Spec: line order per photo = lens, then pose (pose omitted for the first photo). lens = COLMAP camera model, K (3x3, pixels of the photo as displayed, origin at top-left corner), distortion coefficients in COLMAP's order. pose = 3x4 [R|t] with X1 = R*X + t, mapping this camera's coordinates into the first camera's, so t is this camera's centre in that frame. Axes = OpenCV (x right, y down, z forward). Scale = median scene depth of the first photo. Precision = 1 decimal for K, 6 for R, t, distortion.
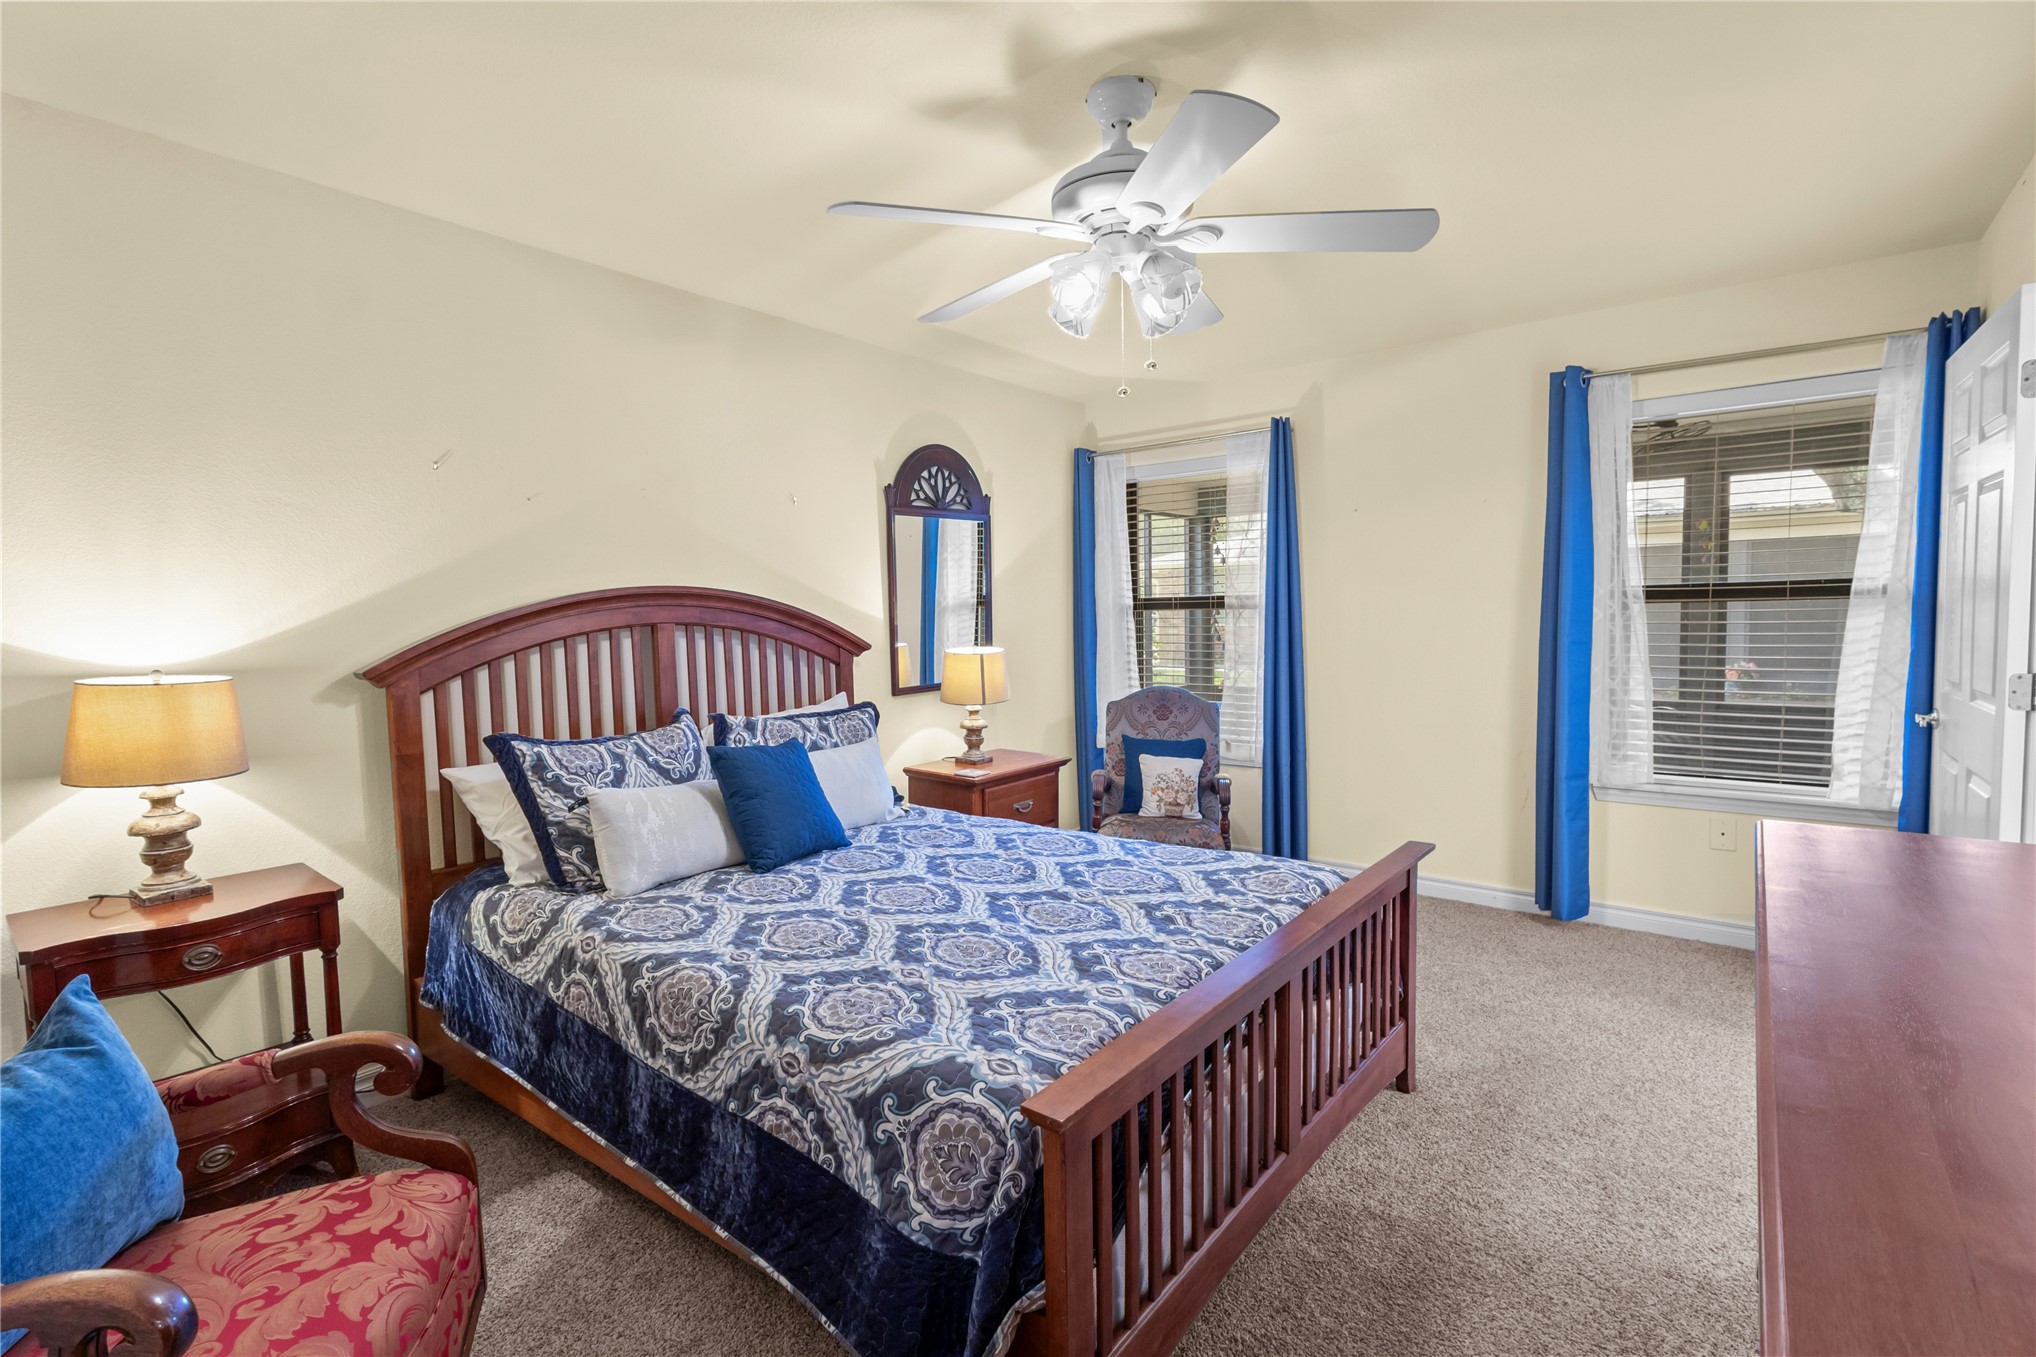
lens RADIAL K [[920.3, 0, 1053.3], [0, 920.3, 659.0], [0, 0, 1]] dist [0.005490, 0.001447]
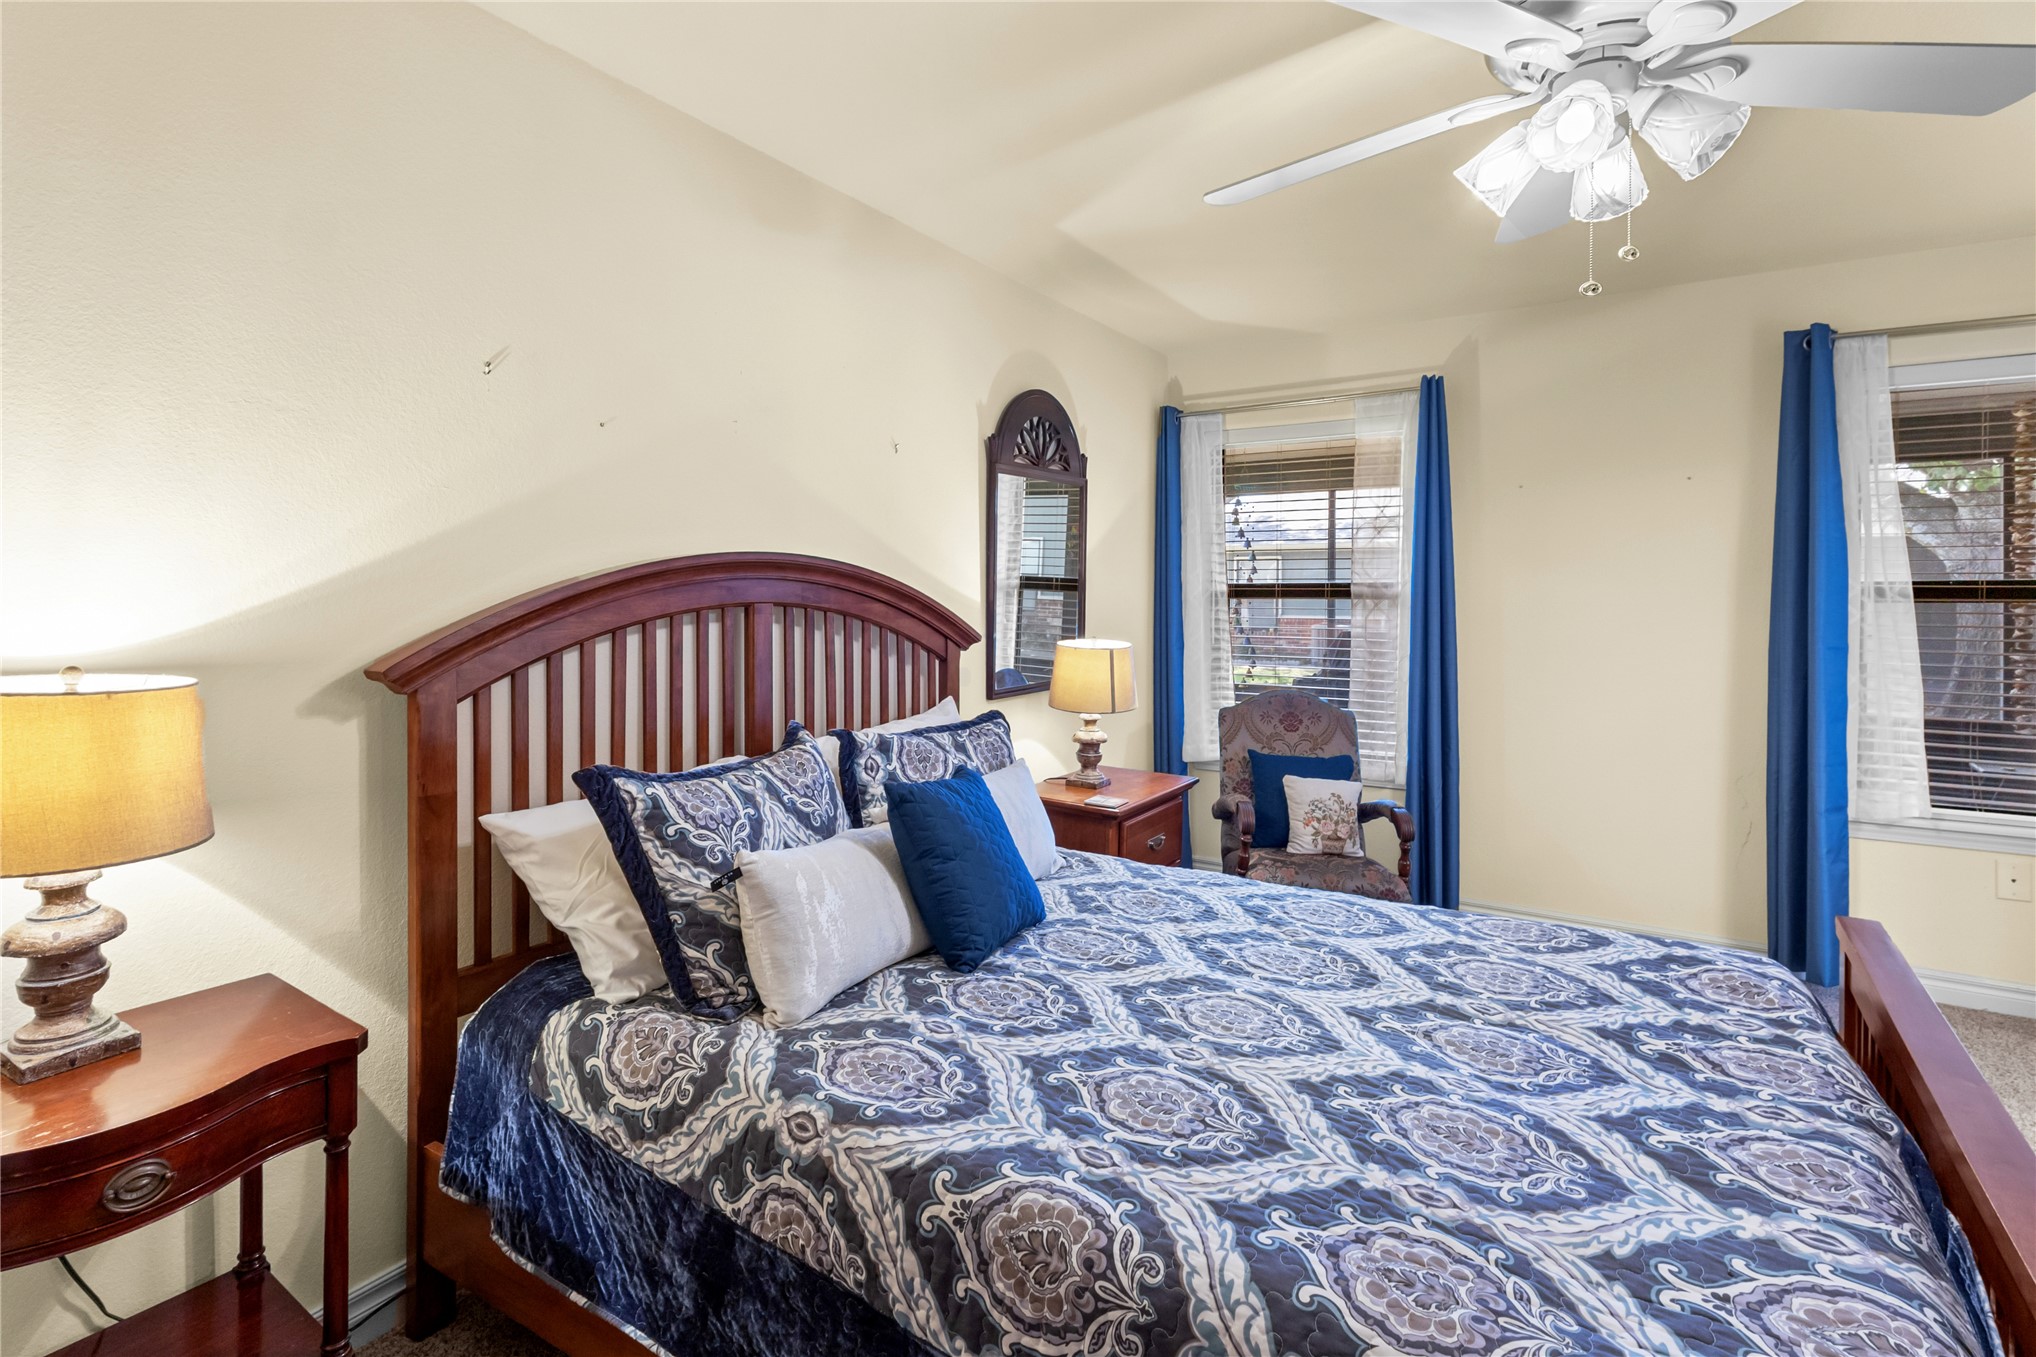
lens RADIAL K [[970.0, 0, 1038.6], [0, 970.0, 594.6], [0, 0, 1]] dist [0.003372, 0.001224]
pose [[0.995744, 0.021131, 0.089708, -0.339467], [-0.016142, 0.998301, -0.055979, -0.007226], [-0.090739, 0.054293, 0.994394, 0.268591]]
